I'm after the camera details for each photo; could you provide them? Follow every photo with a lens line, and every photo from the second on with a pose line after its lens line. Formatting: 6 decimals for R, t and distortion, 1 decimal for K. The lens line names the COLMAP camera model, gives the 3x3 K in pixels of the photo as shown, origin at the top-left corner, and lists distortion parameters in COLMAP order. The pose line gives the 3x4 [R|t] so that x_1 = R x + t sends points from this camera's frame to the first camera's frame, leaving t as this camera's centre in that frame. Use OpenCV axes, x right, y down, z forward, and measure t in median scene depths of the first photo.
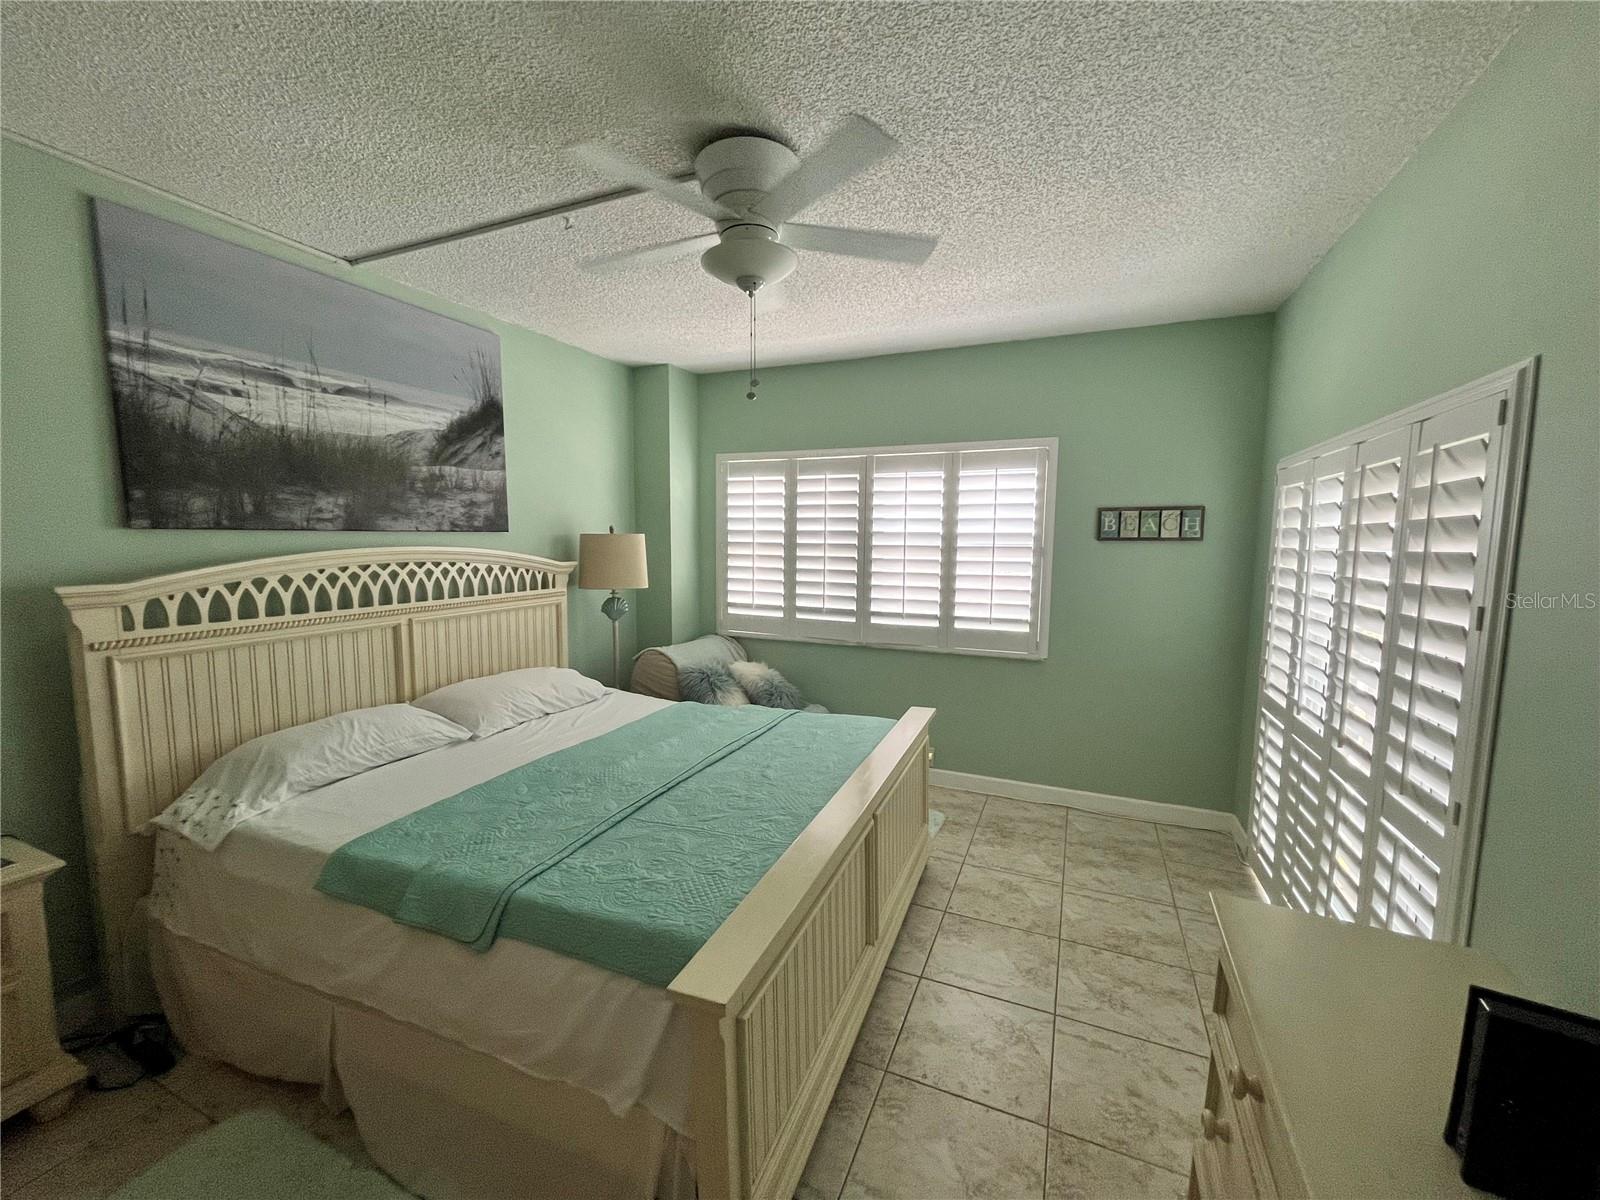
lens RADIAL K [[643.2, 0, 795.5], [0, 643.2, 604.3], [0, 0, 1]] dist [-0.001758, -0.000309]
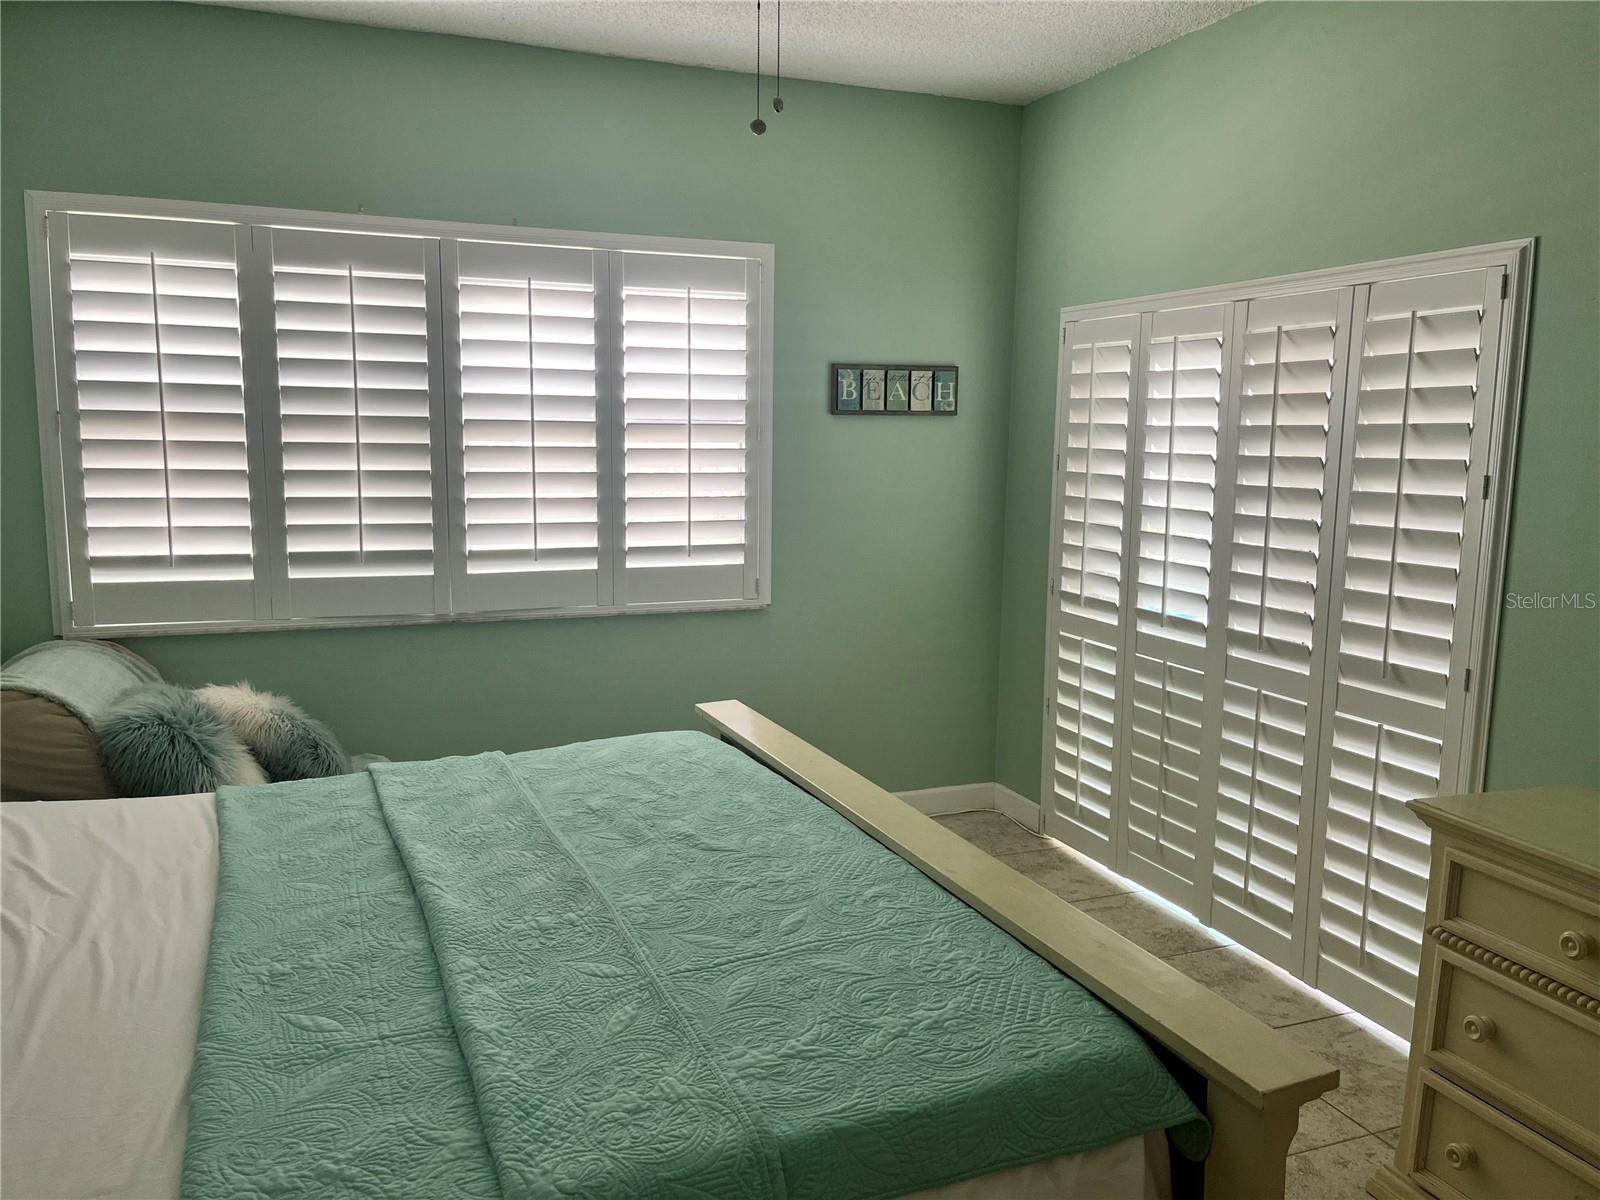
lens RADIAL K [[1214.0, 0, 810.9], [0, 1214.0, 604.7], [0, 0, 1]] dist [0.063505, -0.085159]
pose [[0.704328, -0.103135, 0.702343, -0.411321], [0.065661, 0.994613, 0.080207, -0.007316], [-0.706831, -0.010376, 0.707306, 0.137644]]
